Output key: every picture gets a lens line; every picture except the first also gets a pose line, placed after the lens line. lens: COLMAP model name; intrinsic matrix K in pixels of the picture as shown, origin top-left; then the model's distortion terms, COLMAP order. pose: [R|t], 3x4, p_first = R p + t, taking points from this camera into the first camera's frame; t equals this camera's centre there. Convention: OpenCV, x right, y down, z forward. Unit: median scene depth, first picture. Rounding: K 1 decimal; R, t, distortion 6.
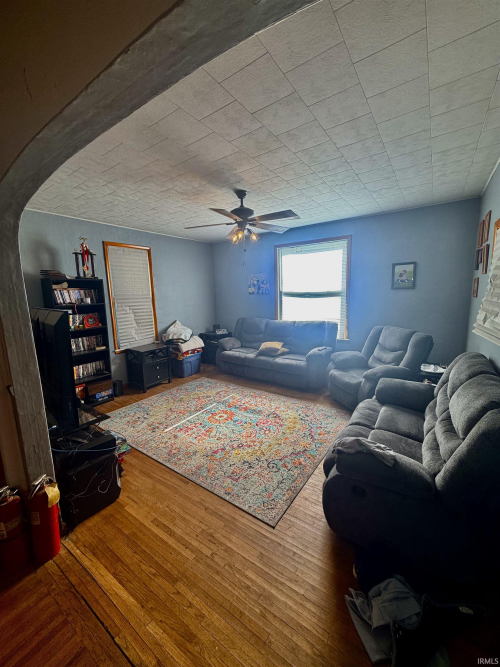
lens RADIAL K [[264.2, 0, 250.4], [0, 264.2, 333.1], [0, 0, 1]] dist [0.003506, 0.000054]
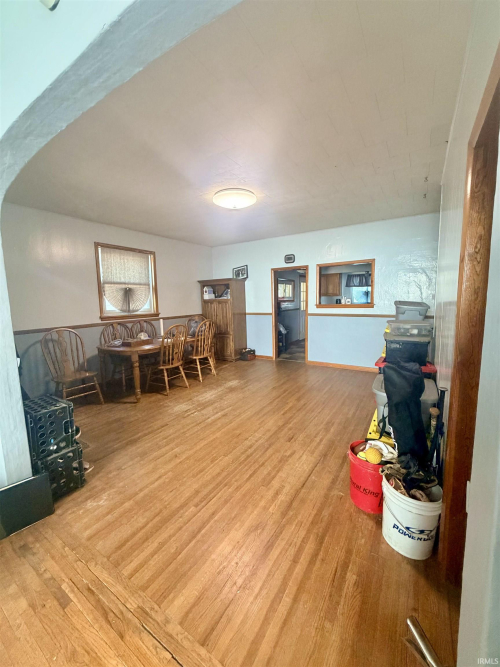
lens RADIAL K [[264.2, 0, 250.2], [0, 264.2, 332.0], [0, 0, 1]] dist [0.003506, 0.000054]
pose [[-0.997987, 0.056031, -0.029692, -1.178108], [0.045711, 0.960198, 0.275554, -0.125922], [0.043949, 0.273642, -0.960827, 2.284021]]
